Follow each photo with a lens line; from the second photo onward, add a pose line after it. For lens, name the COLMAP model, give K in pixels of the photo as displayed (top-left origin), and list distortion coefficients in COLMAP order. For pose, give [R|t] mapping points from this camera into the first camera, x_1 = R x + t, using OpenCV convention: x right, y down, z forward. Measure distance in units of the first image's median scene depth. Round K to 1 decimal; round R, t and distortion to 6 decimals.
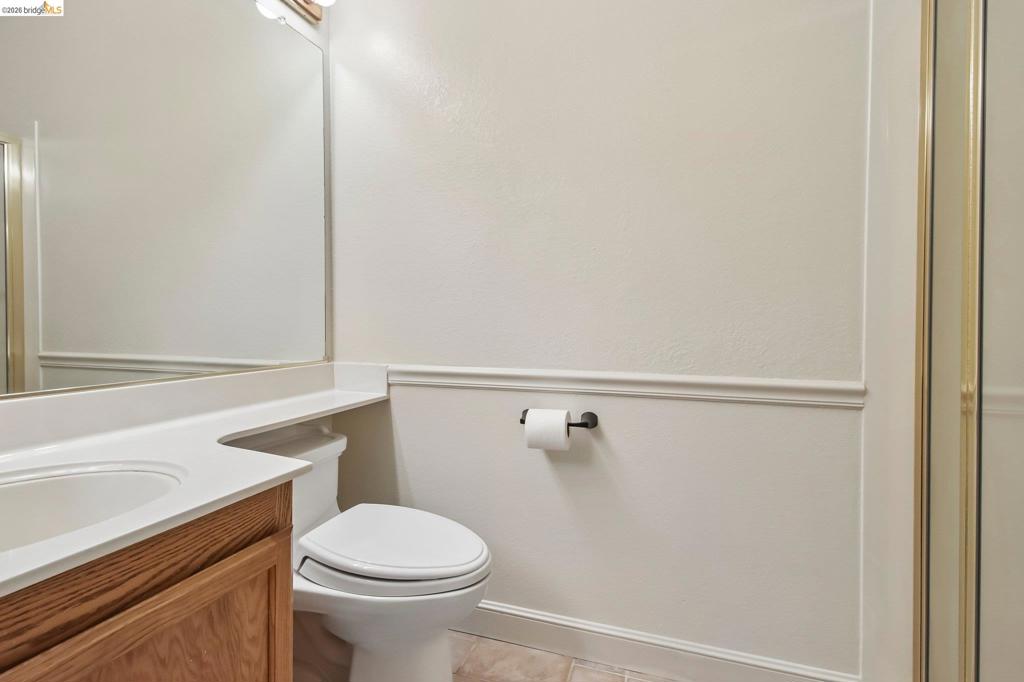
lens RADIAL K [[507.8, 0, 510.6], [0, 507.8, 324.6], [0, 0, 1]] dist [-0.013189, -0.000364]
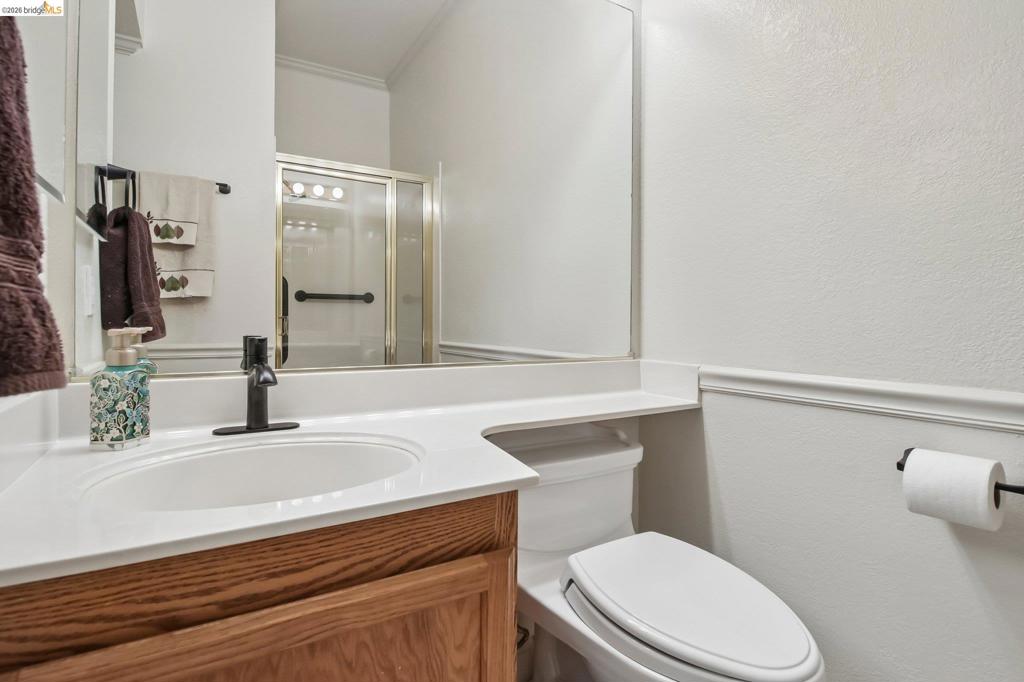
lens RADIAL K [[507.8, 0, 510.6], [0, 507.8, 324.6], [0, 0, 1]] dist [-0.013189, -0.000364]
pose [[0.768139, 0.007623, -0.640238, 0.097541], [-0.012688, 0.999914, -0.003318, 0.045393], [0.640158, 0.010672, 0.768169, 0.407808]]
